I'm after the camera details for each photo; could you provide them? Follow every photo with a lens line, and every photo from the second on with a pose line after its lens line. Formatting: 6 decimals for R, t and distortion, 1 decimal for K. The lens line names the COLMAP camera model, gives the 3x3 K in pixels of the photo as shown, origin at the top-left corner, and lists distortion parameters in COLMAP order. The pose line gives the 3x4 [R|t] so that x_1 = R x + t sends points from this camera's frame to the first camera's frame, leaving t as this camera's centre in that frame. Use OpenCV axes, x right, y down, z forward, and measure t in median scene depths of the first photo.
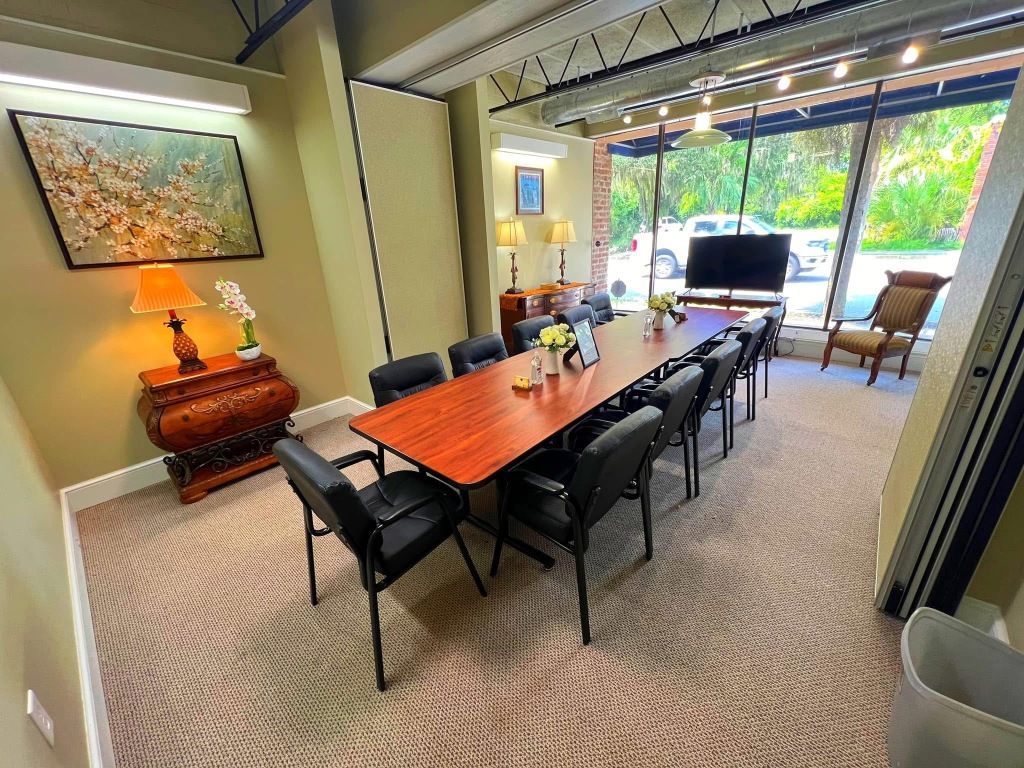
lens RADIAL K [[404.6, 0, 512.0], [0, 404.6, 384.0], [0, 0, 1]] dist [0.012609, 0.000012]
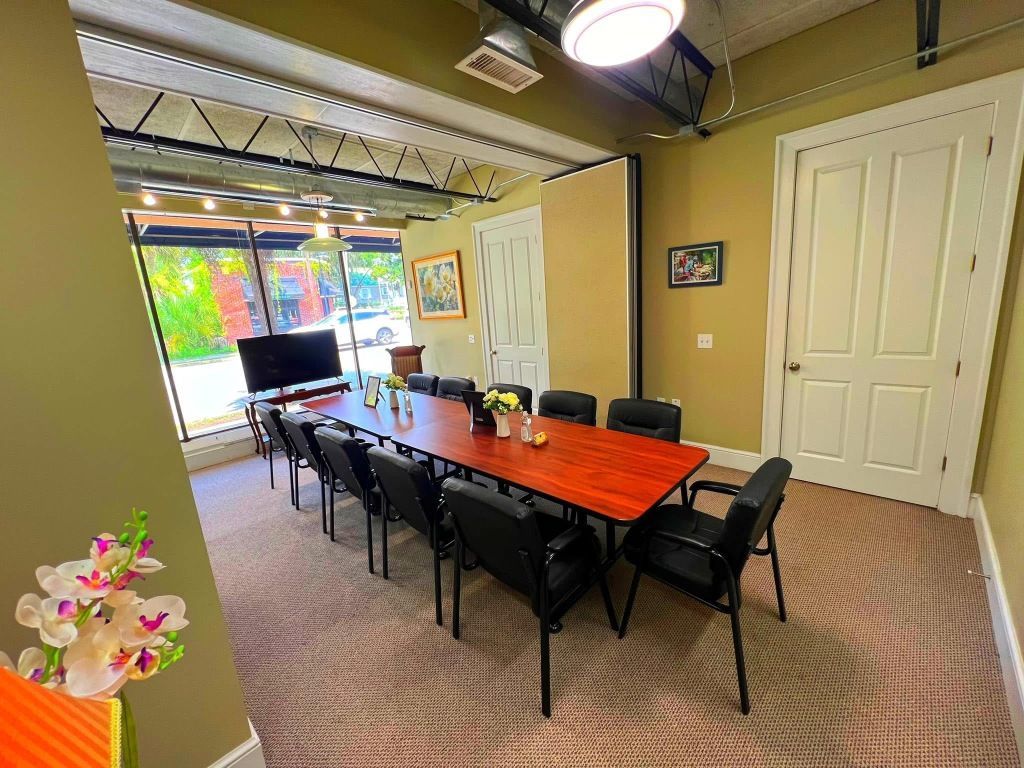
lens RADIAL K [[424.4, 0, 512.0], [0, 424.4, 384.0], [0, 0, 1]] dist [-0.000320, -0.000031]
pose [[0.035772, -0.161736, 0.986185, -0.683157], [0.425697, 0.895276, 0.131386, -0.203623], [-0.904158, 0.415117, 0.100876, 0.581471]]
